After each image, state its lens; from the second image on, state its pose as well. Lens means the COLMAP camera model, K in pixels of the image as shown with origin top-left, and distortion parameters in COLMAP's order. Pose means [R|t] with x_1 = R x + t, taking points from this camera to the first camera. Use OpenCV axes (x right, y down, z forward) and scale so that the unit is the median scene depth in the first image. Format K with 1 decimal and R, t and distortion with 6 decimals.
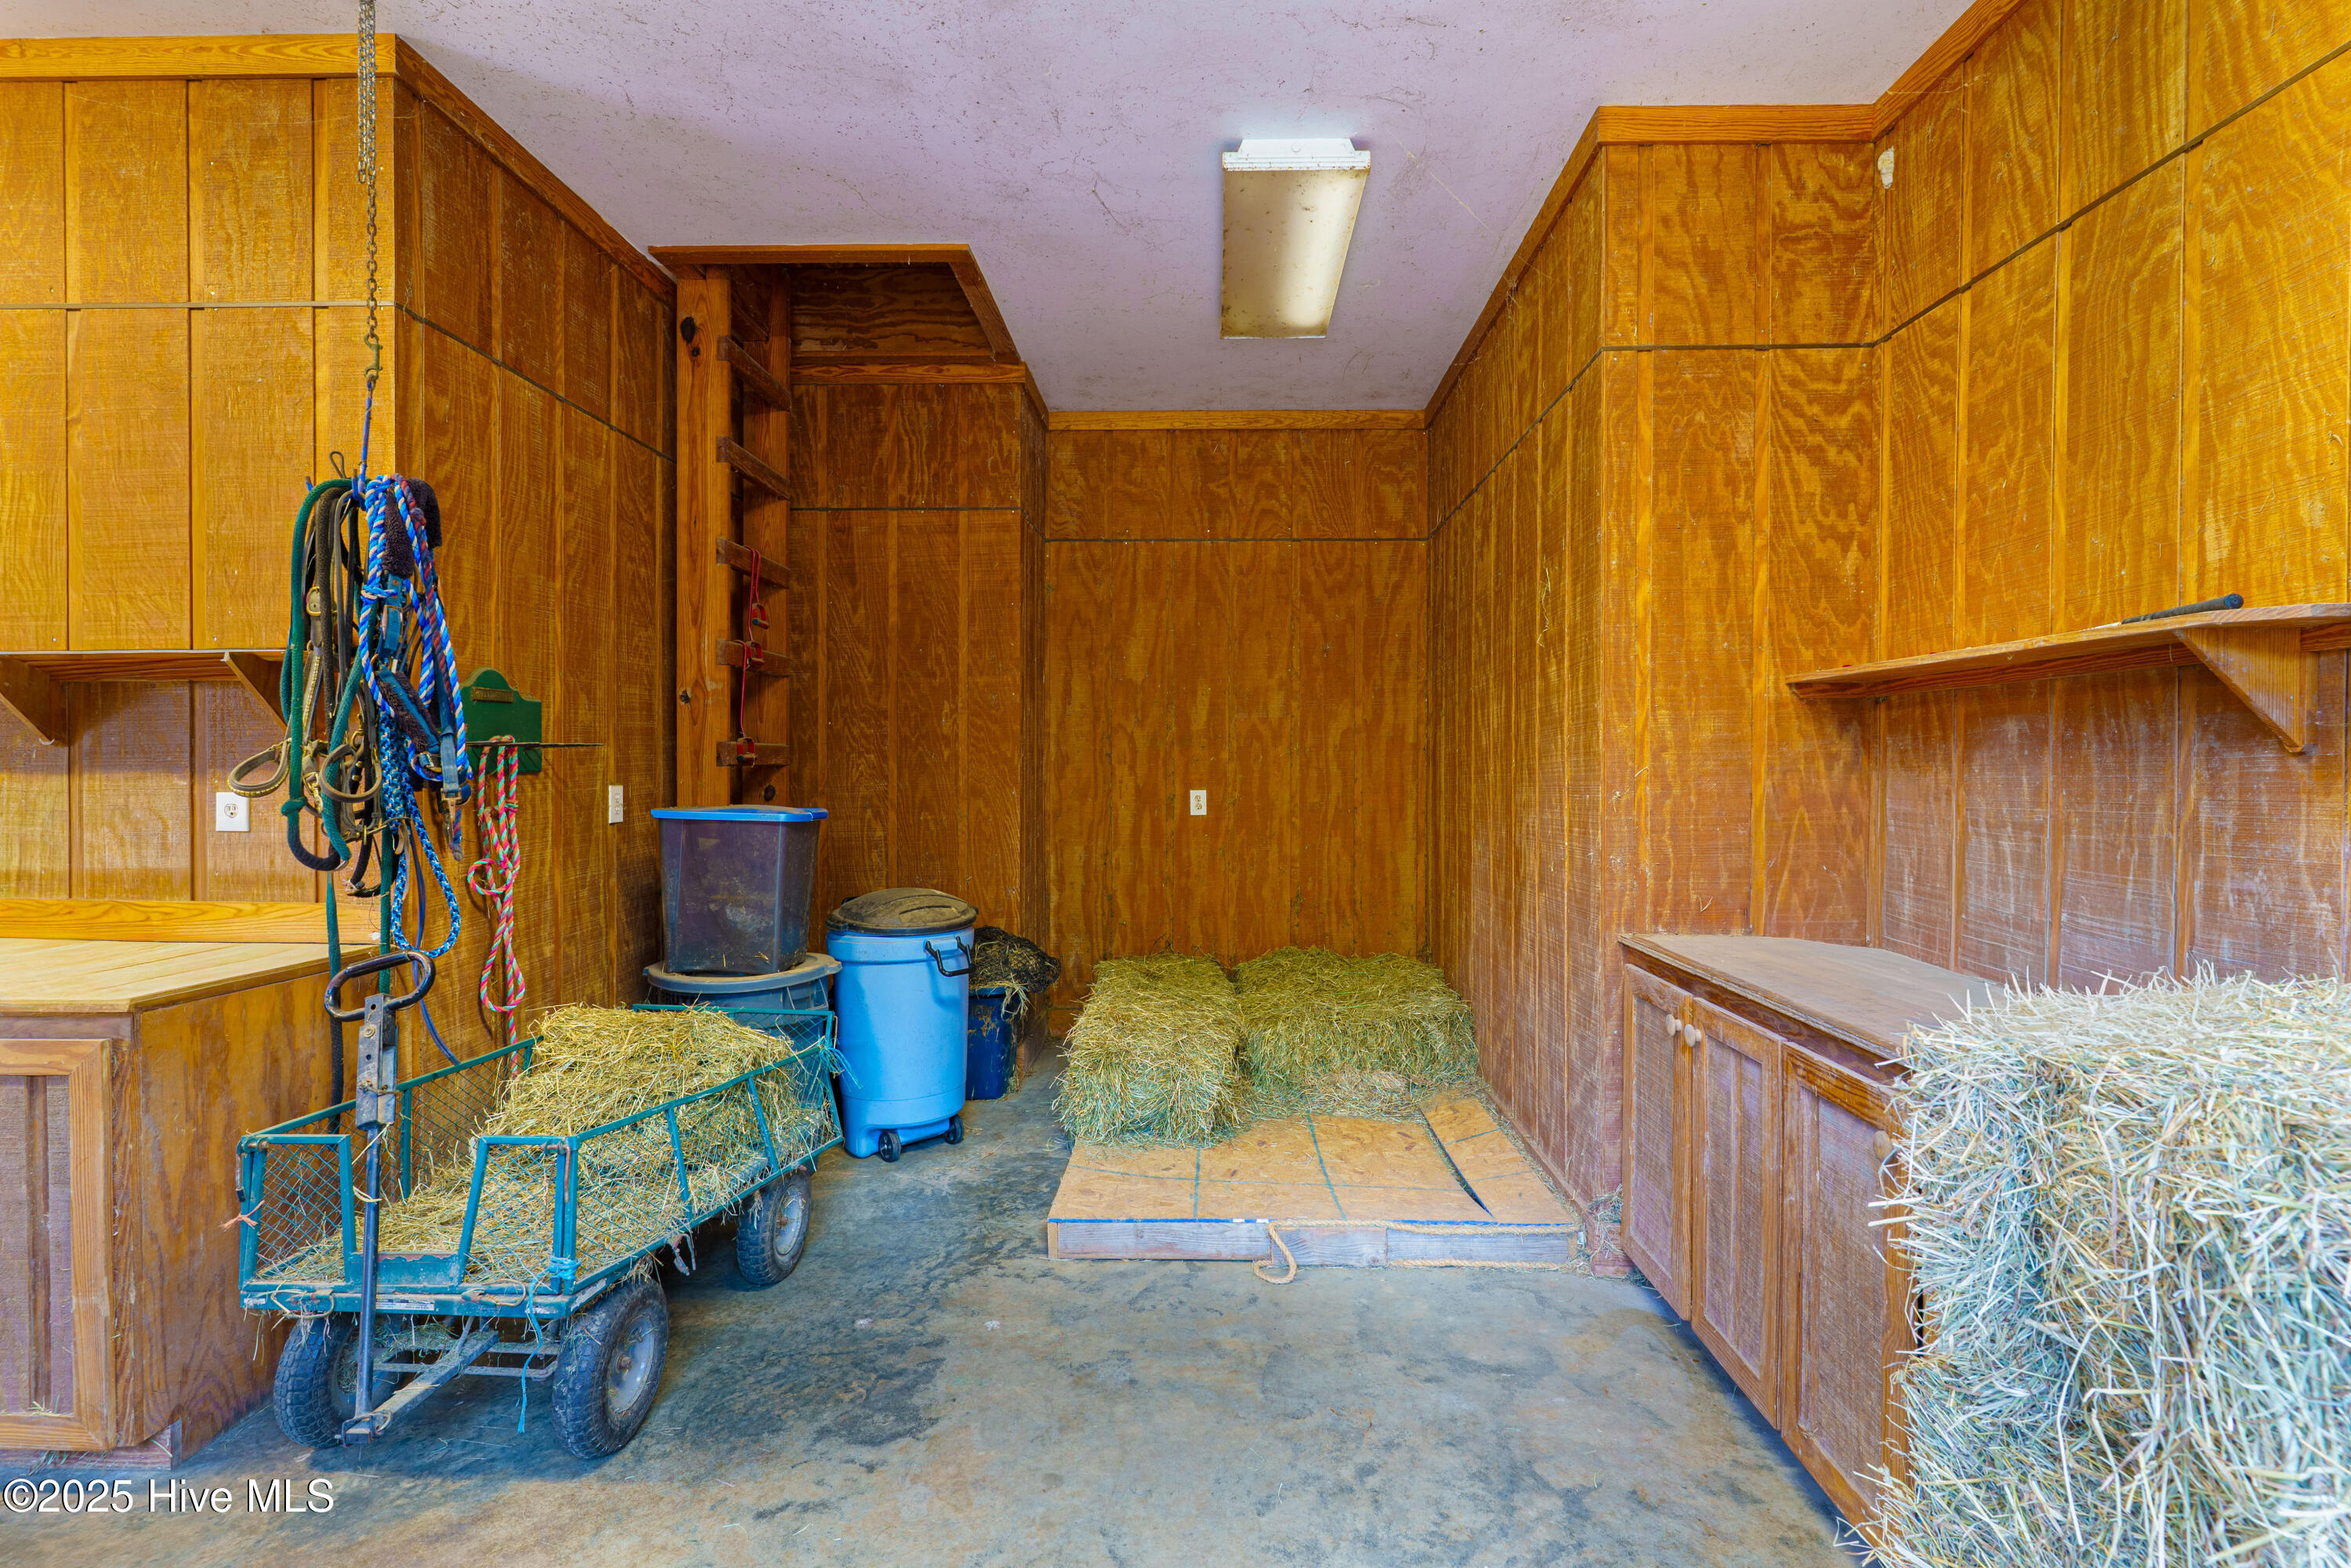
lens RADIAL K [[1129.2, 0, 1183.4], [0, 1129.2, 779.4], [0, 0, 1]] dist [0.003416, 0.000740]
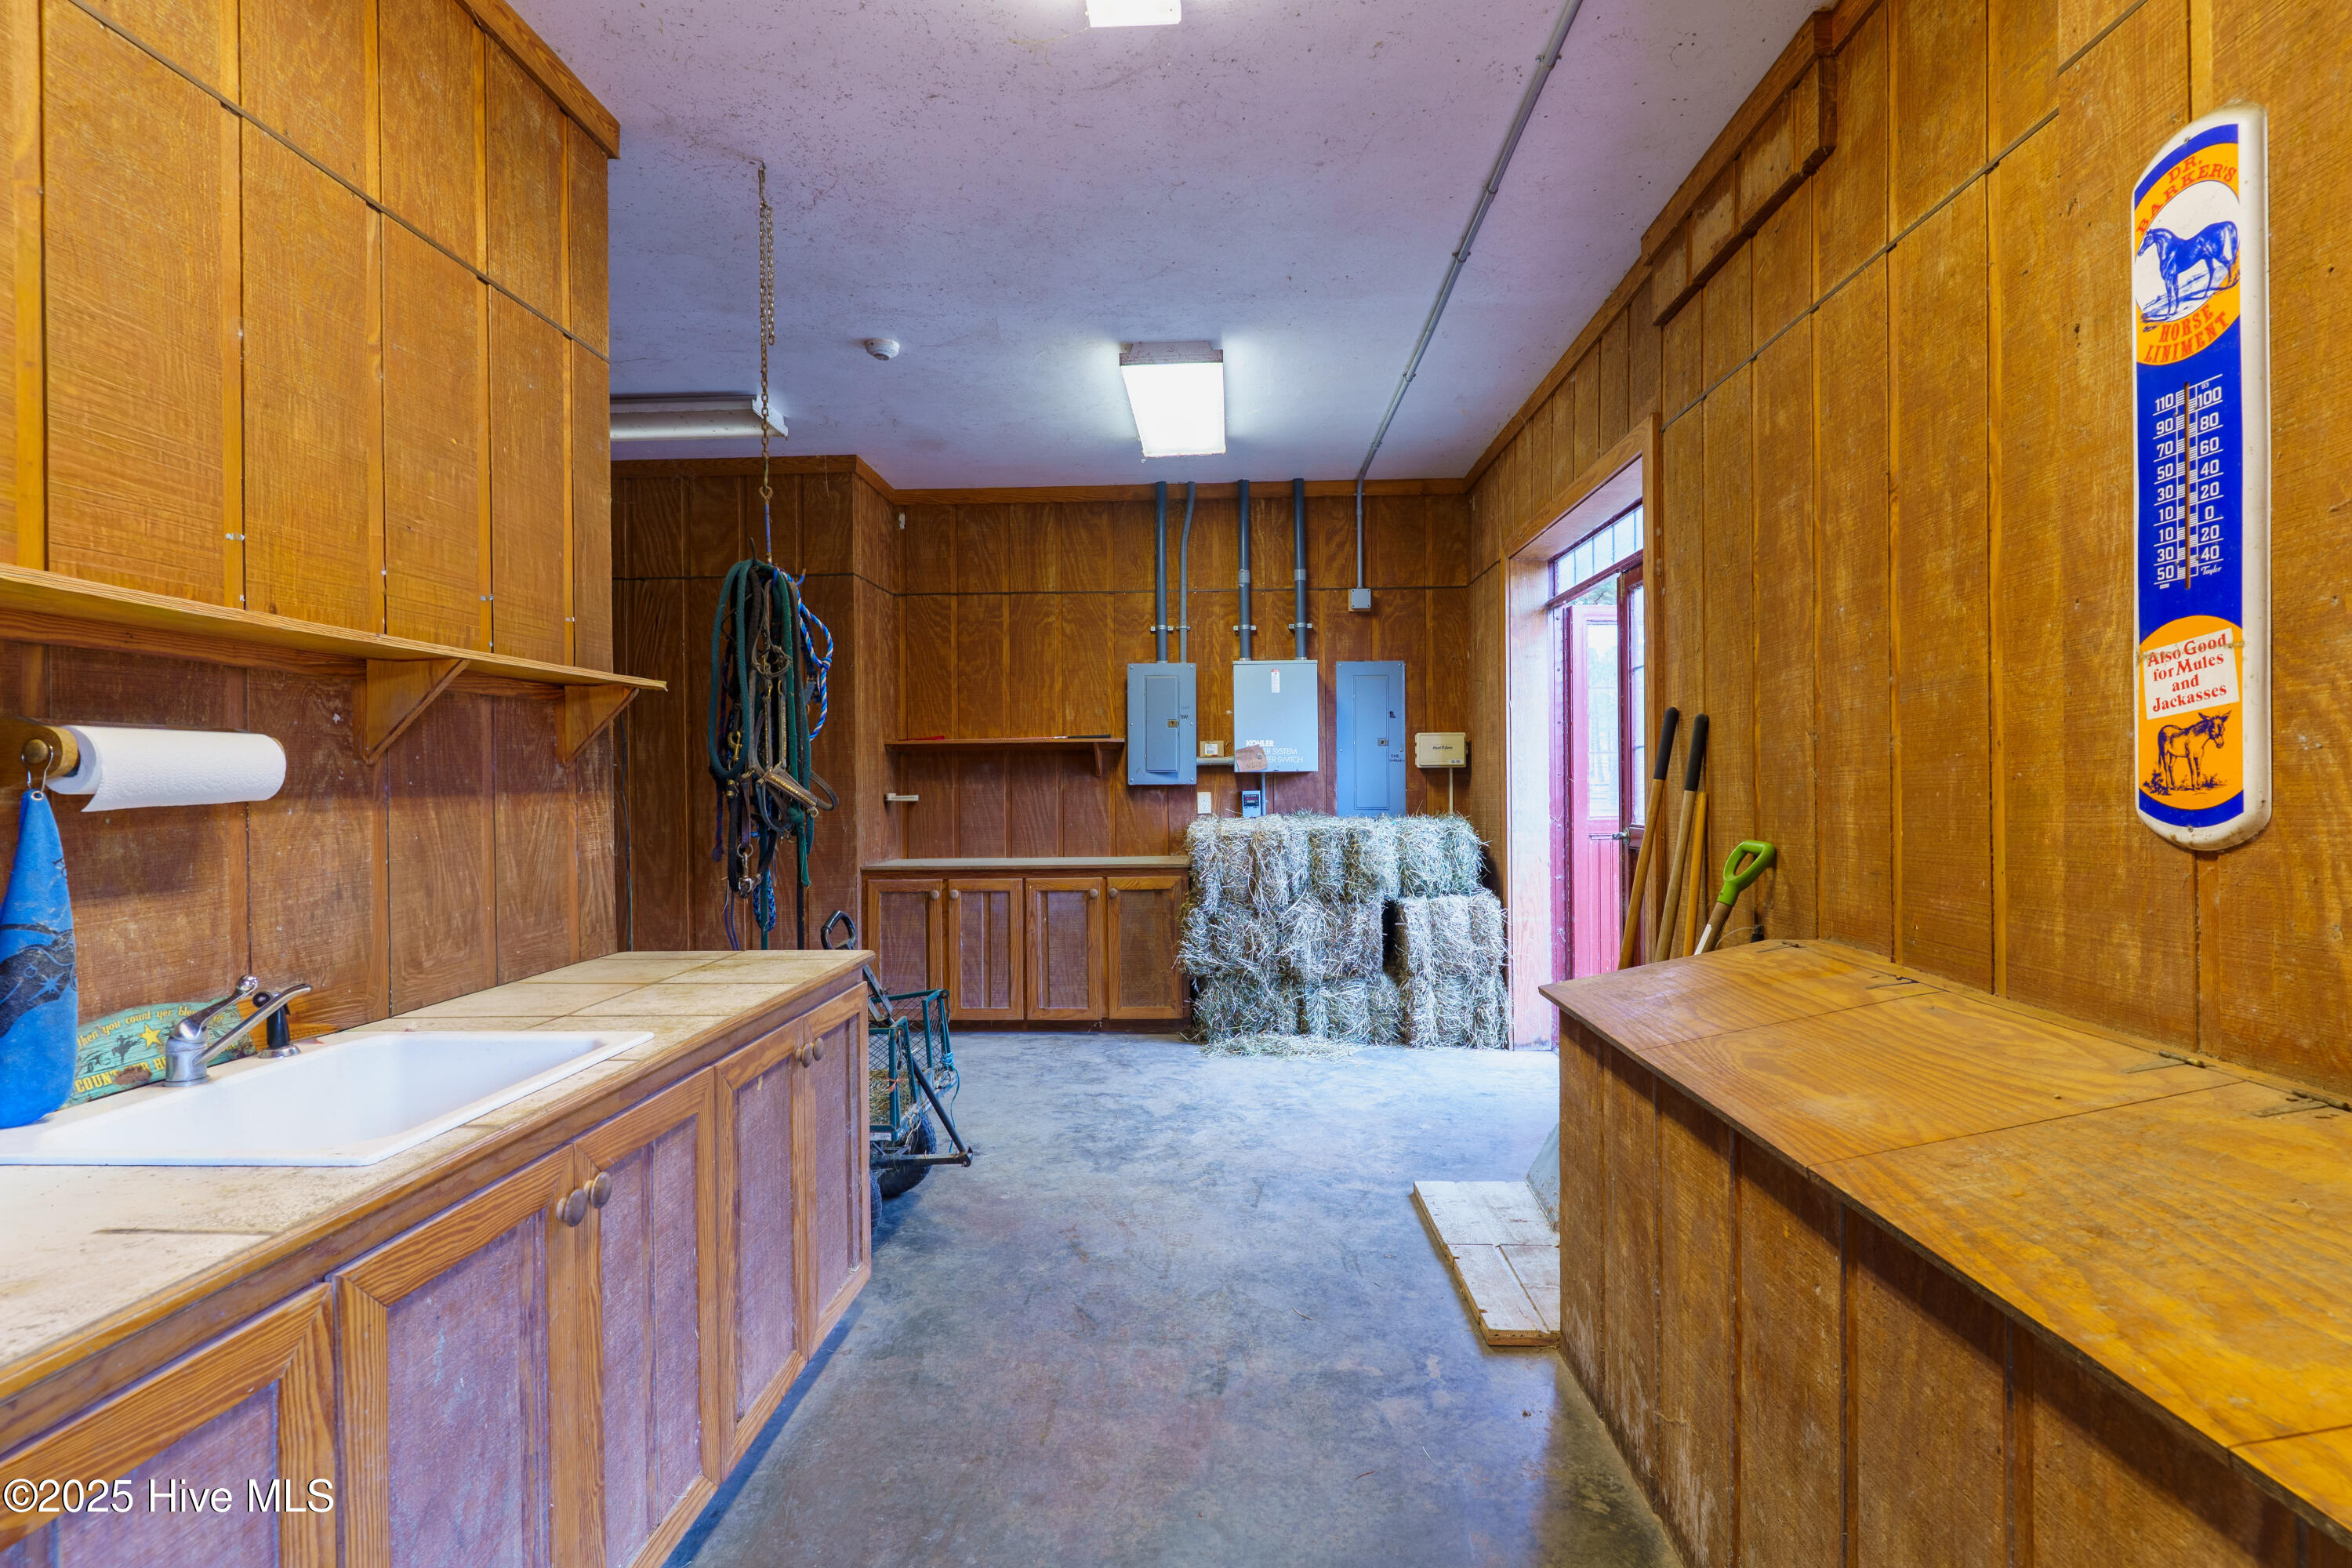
lens RADIAL K [[1129.8, 0, 1183.9], [0, 1129.8, 779.4], [0, 0, 1]] dist [0.003416, 0.000740]
pose [[0.015337, 0.002173, 0.999880, -1.838587], [0.023163, 0.999729, -0.002528, 0.001510], [-0.999614, 0.023199, 0.015283, 0.451797]]
